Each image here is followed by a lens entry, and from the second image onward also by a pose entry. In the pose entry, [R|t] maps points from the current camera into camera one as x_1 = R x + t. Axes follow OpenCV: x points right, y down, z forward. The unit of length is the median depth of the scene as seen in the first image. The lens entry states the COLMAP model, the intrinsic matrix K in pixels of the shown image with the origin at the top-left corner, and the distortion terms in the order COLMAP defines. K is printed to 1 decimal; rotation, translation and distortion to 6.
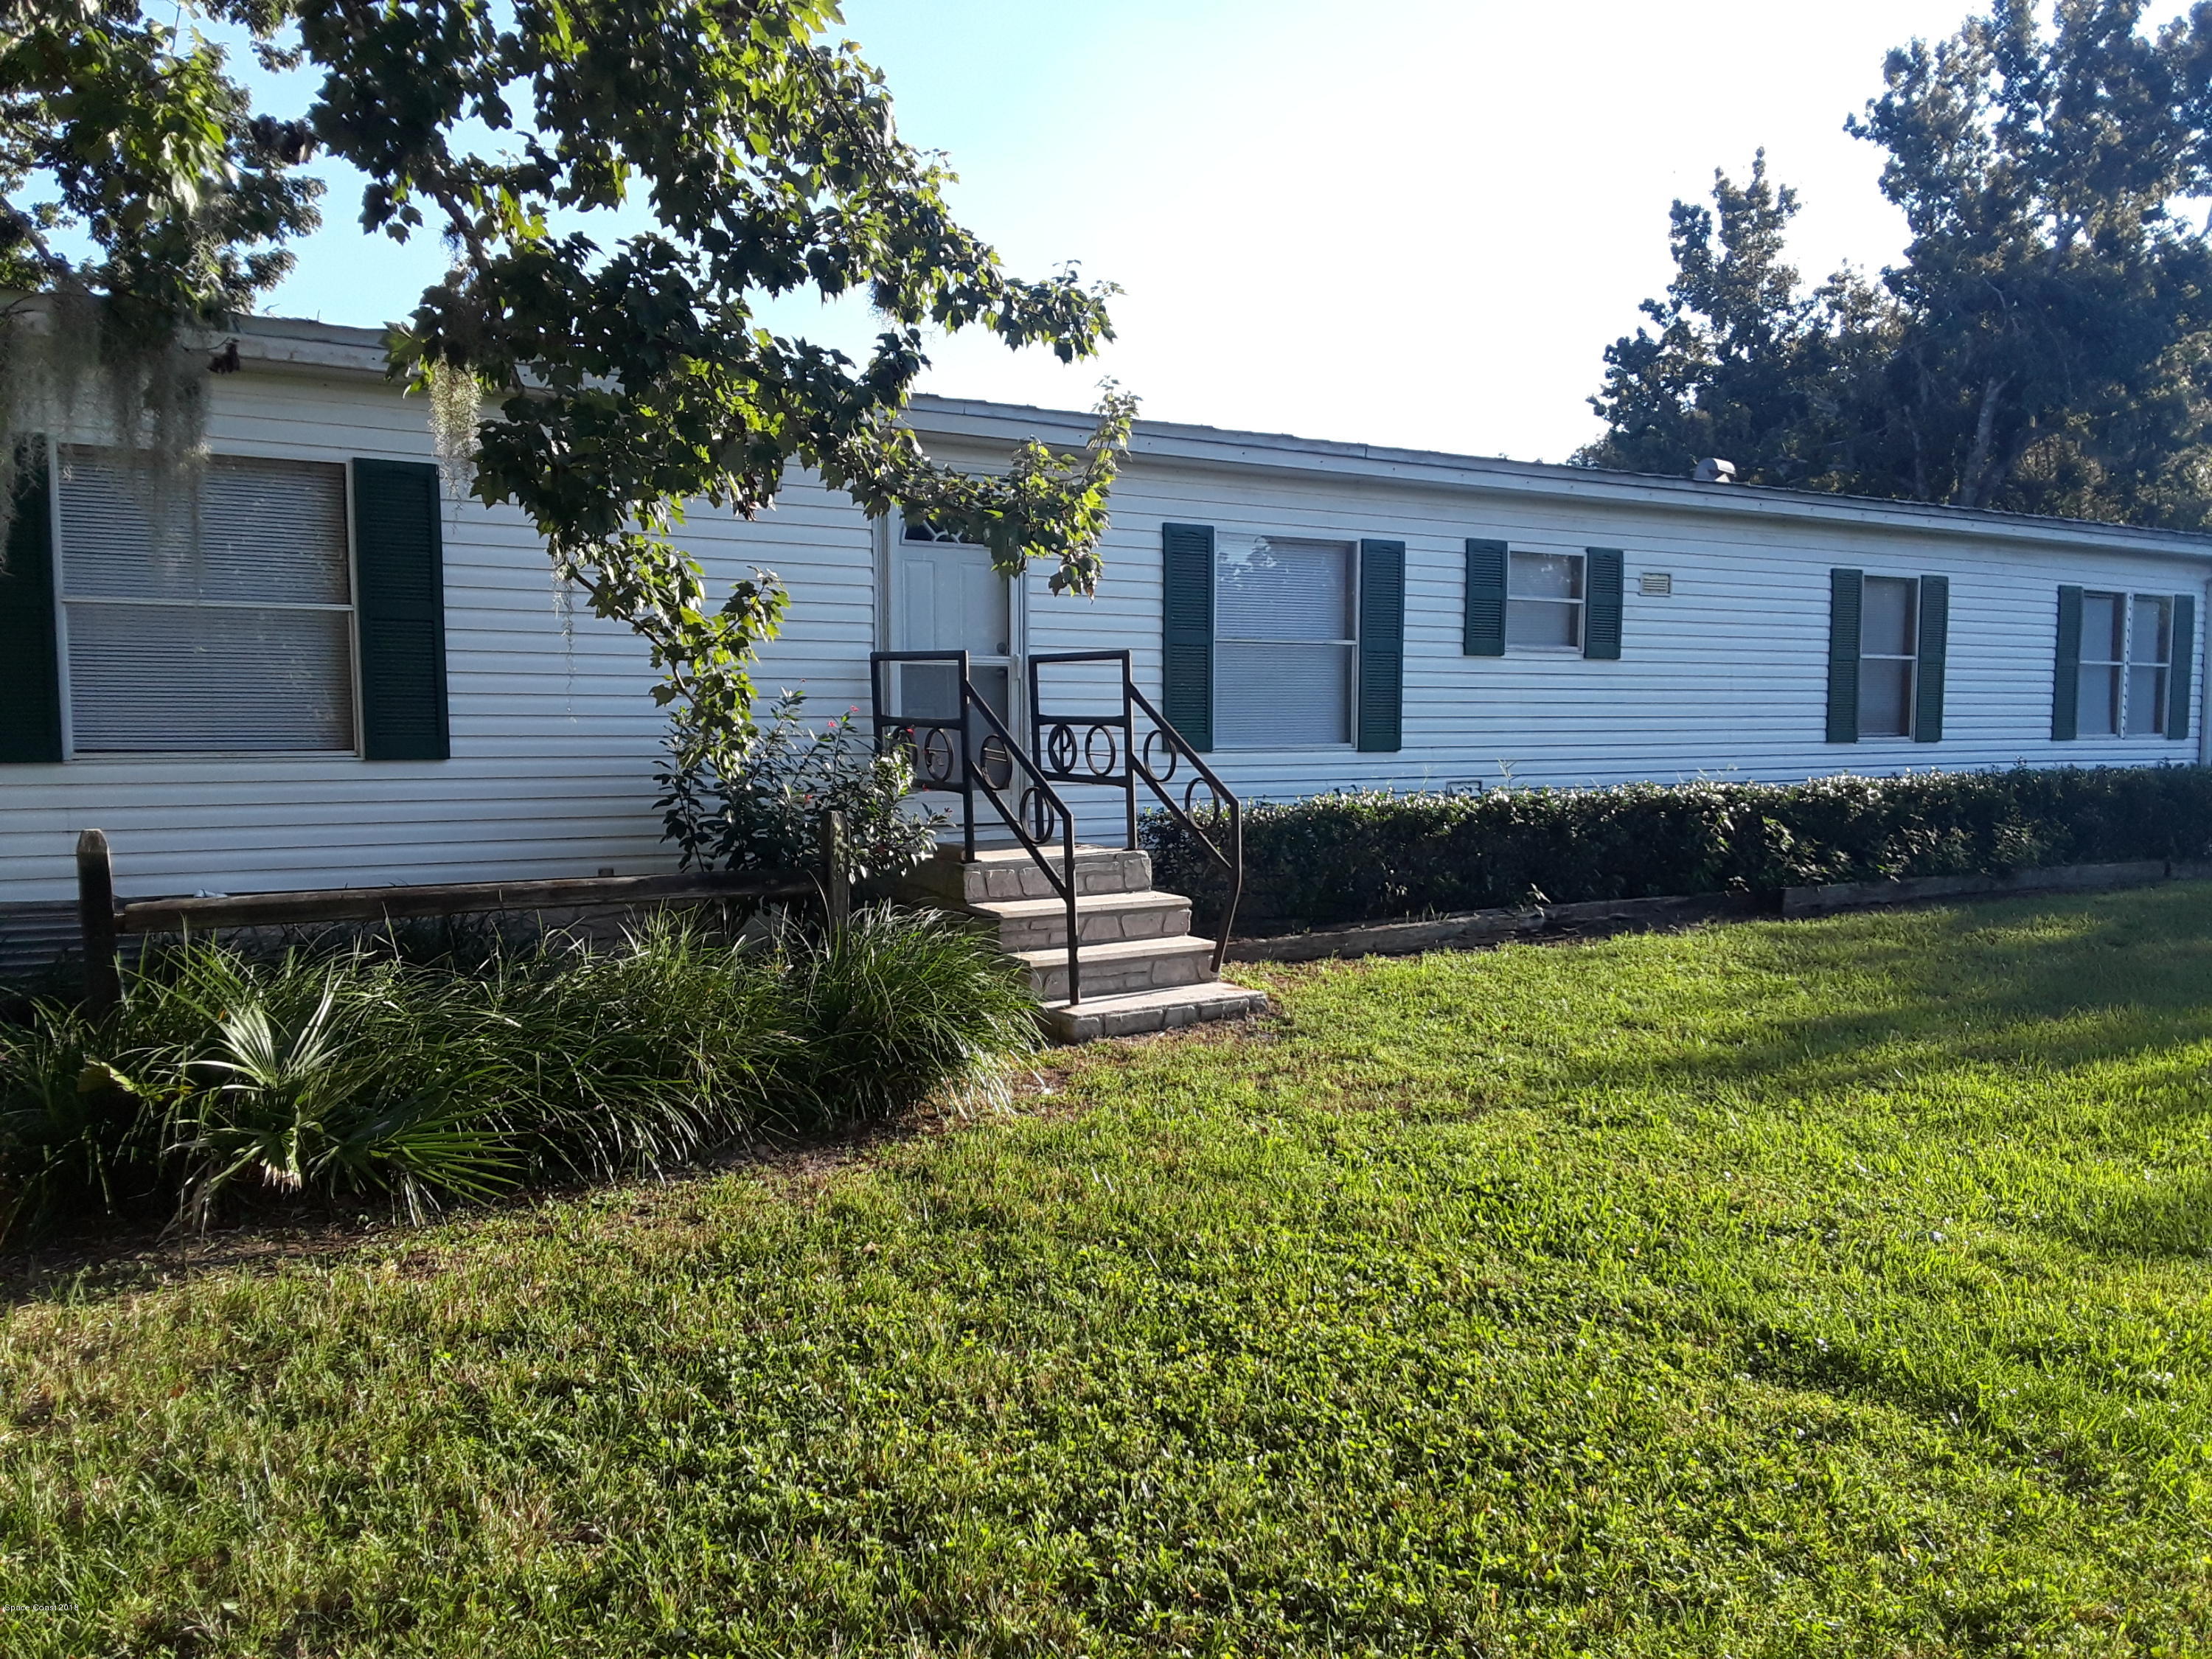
lens RADIAL K [[1871.6, 0, 1166.3], [0, 1871.6, 842.2], [0, 0, 1]] dist [0.103141, -0.133277]
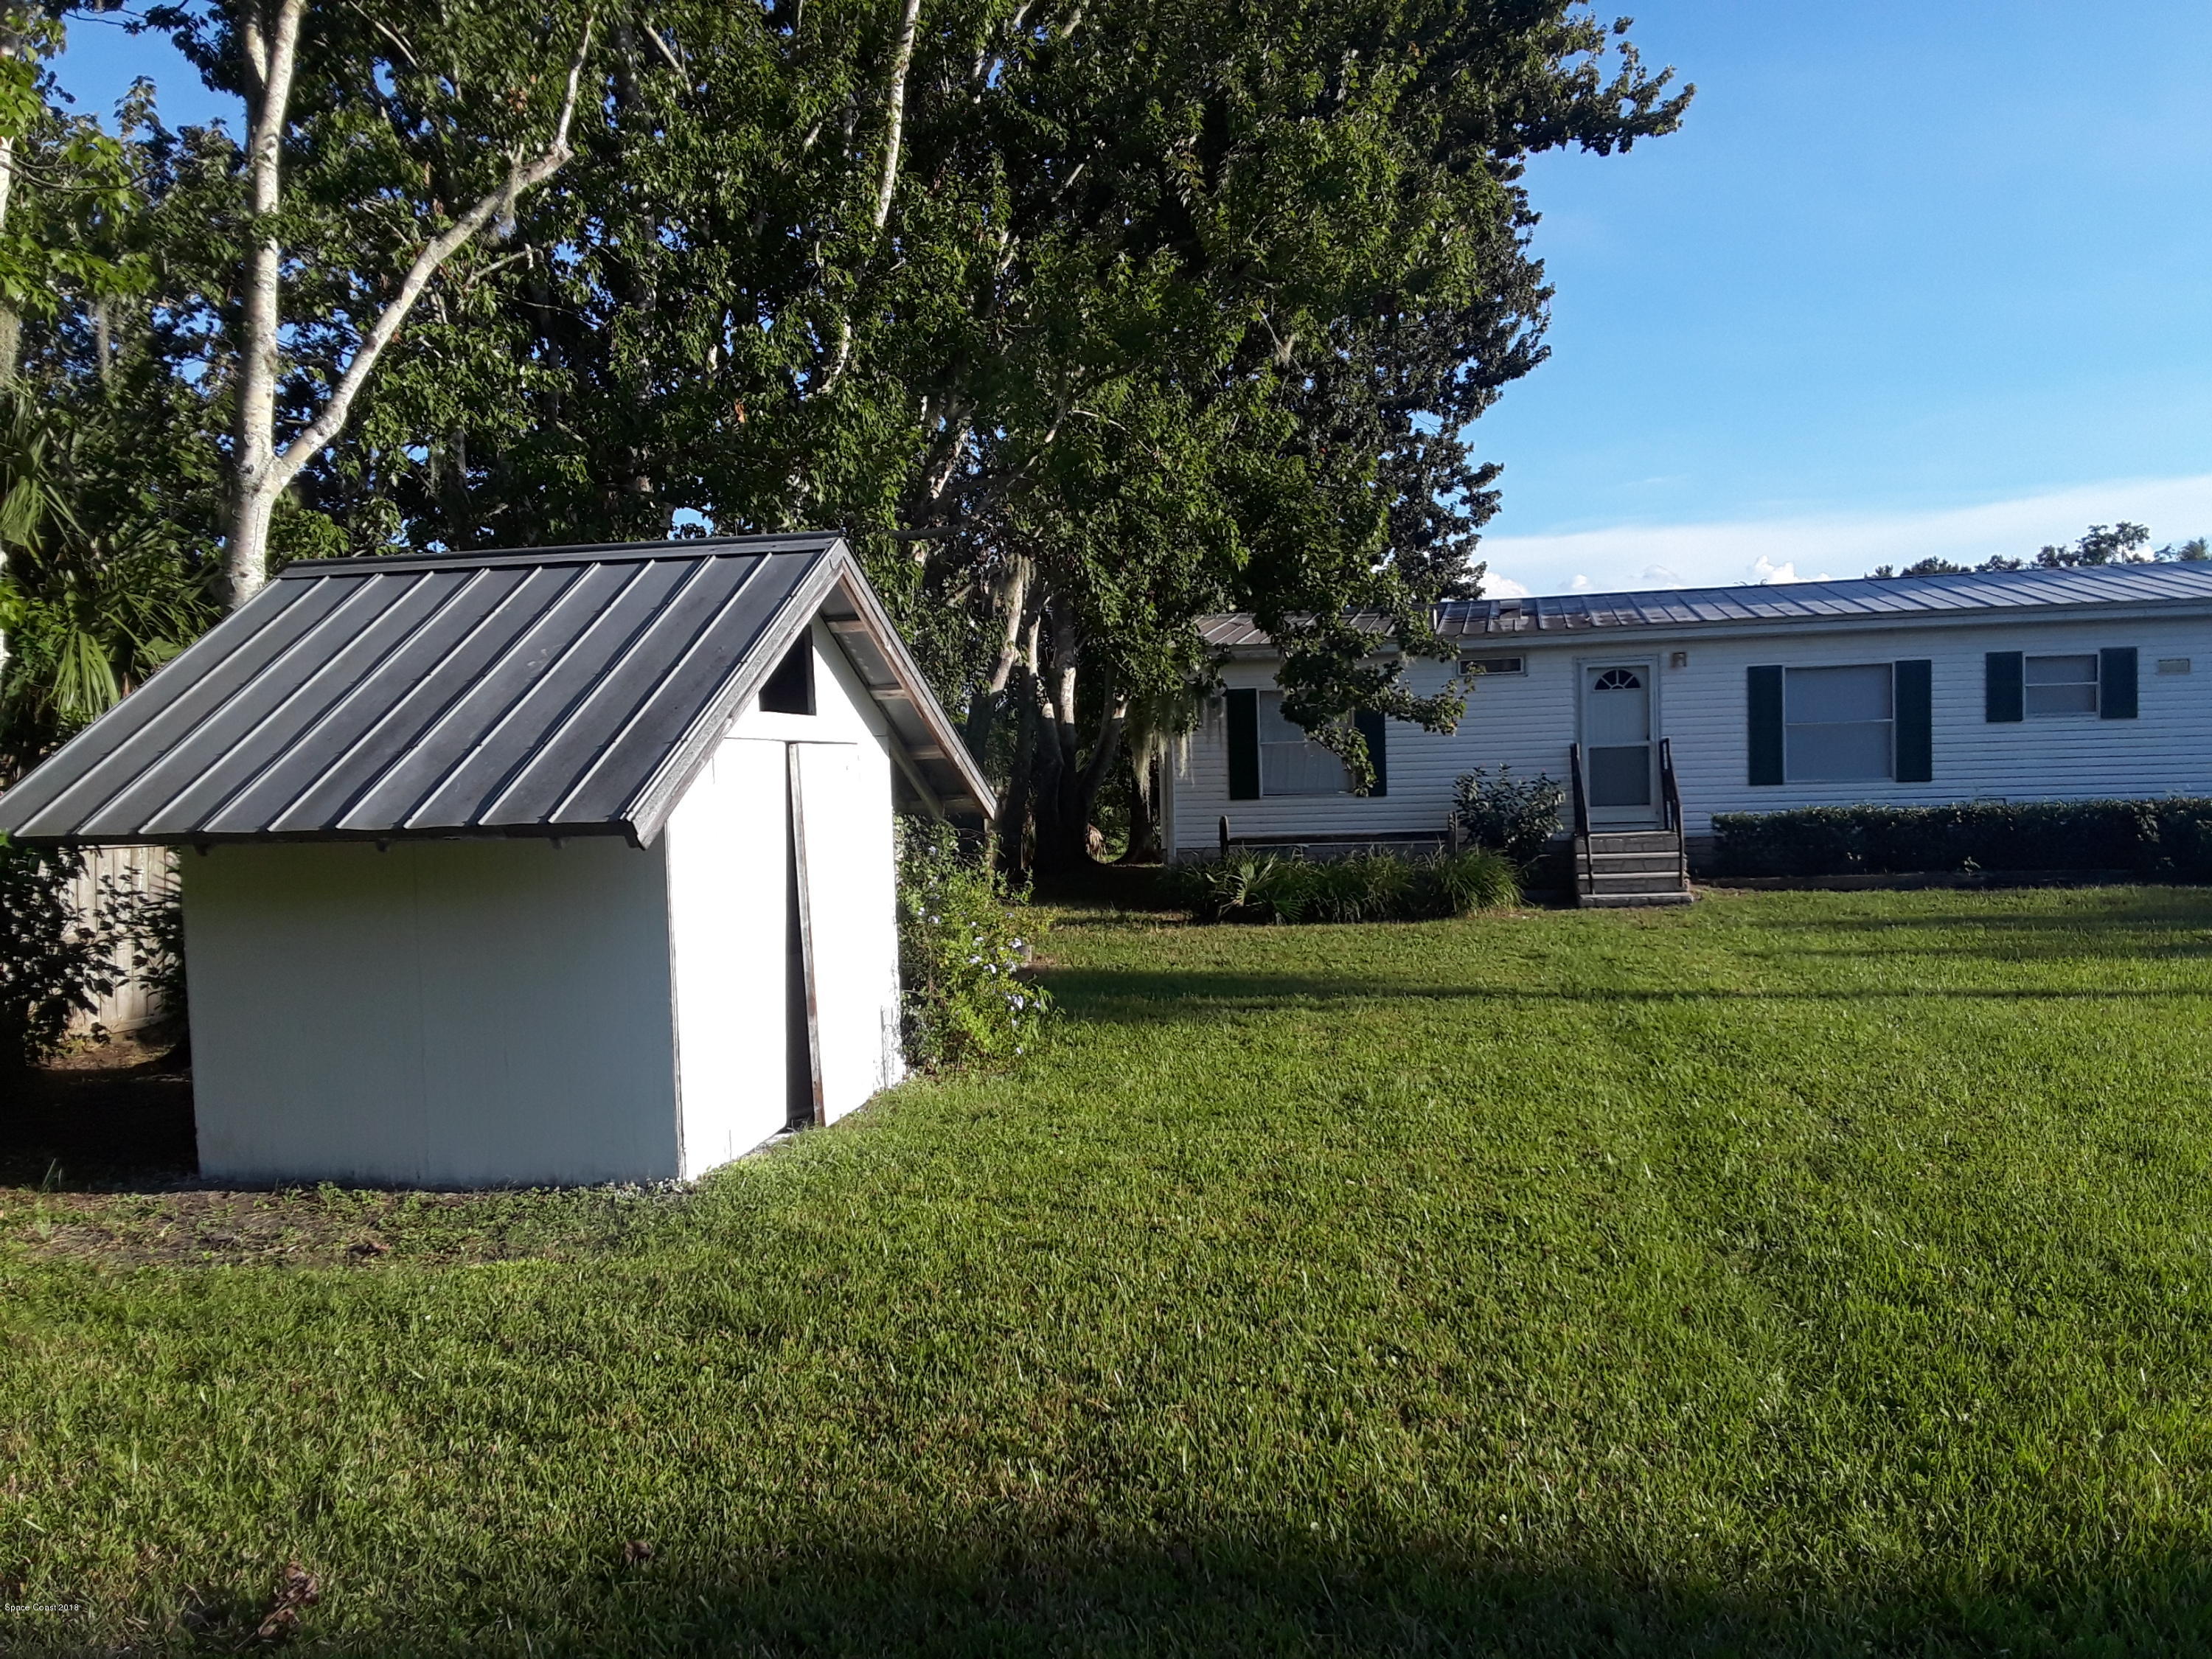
lens RADIAL K [[1871.6, 0, 1067.8], [0, 1871.6, 857.2], [0, 0, 1]] dist [0.103141, -0.133277]
pose [[0.672886, 0.005915, -0.739723, 0.845720], [-0.019584, 0.999760, -0.009819, 0.051214], [0.739487, 0.021094, 0.672840, -0.722772]]
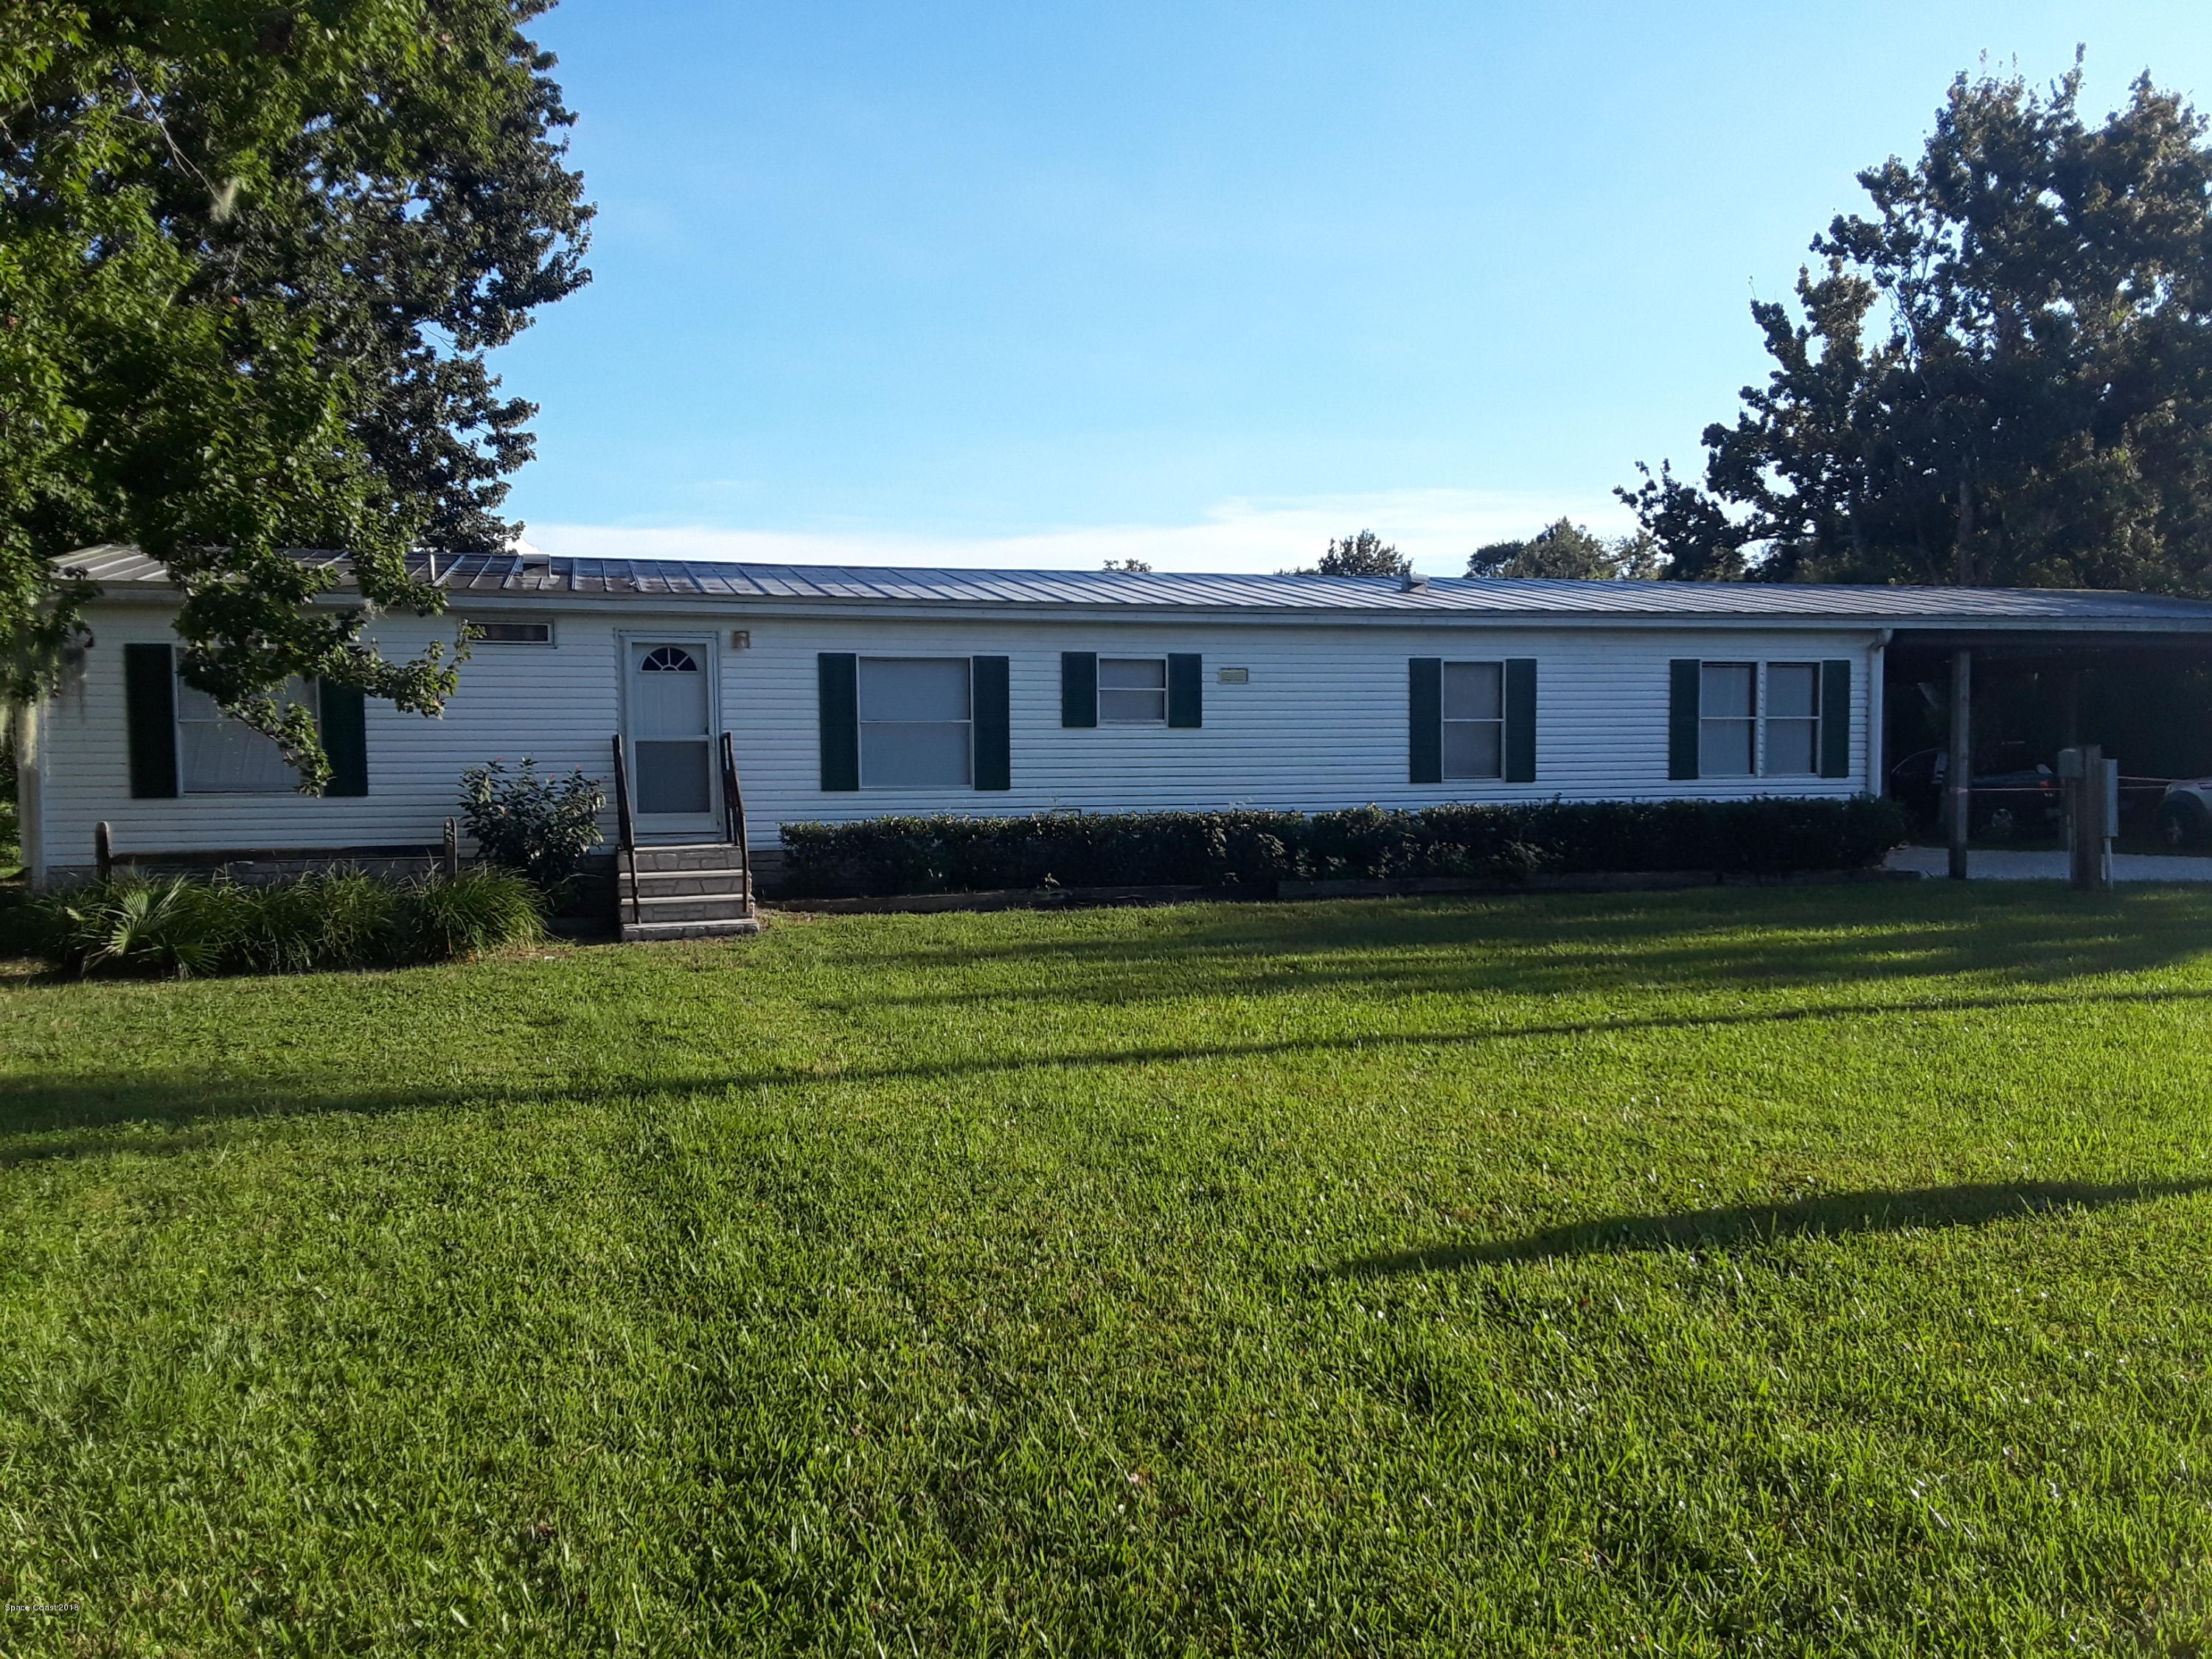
lens RADIAL K [[1871.6, 0, 1162.3], [0, 1871.6, 865.1], [0, 0, 1]] dist [0.103141, -0.133277]
pose [[0.953676, 0.004590, -0.300801, 0.688080], [-0.008717, 0.999885, -0.012378, 0.031213], [0.300709, 0.014427, 0.953607, -0.432632]]
